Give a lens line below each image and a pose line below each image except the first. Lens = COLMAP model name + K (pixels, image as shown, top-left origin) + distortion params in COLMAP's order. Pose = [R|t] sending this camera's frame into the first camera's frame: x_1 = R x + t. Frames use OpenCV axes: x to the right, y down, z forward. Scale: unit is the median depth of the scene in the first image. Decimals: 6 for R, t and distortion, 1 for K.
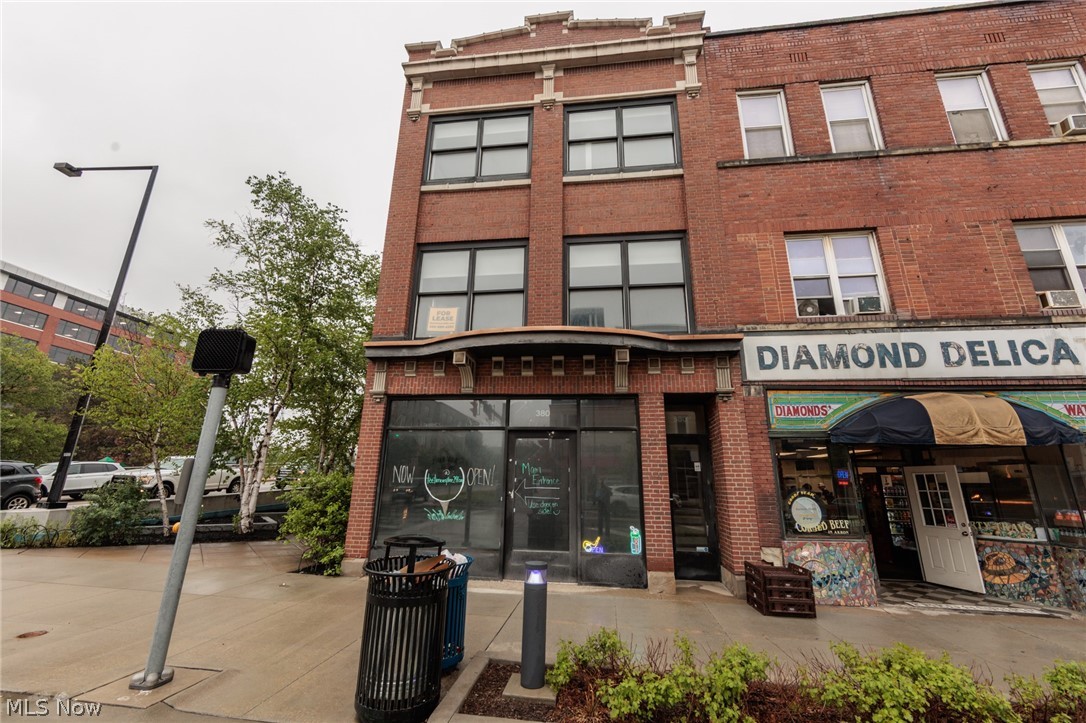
lens RADIAL K [[425.7, 0, 544.2], [0, 425.7, 362.4], [0, 0, 1]] dist [-0.004011, 0.000417]
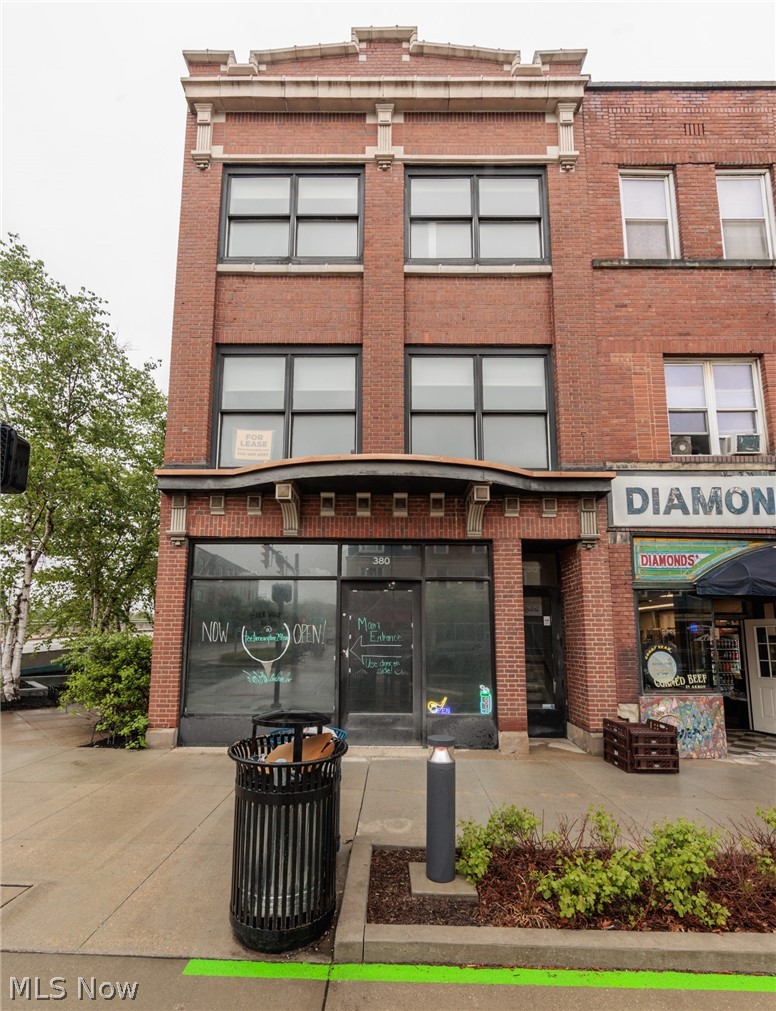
lens RADIAL K [[452.6, 0, 383.7], [0, 452.6, 584.3], [0, 0, 1]] dist [-0.004287, 0.000543]
pose [[0.993144, 0.002910, 0.116860, -0.102903], [-0.021135, 0.987685, 0.155023, 0.024037], [-0.114970, -0.156430, 0.980975, 0.097982]]
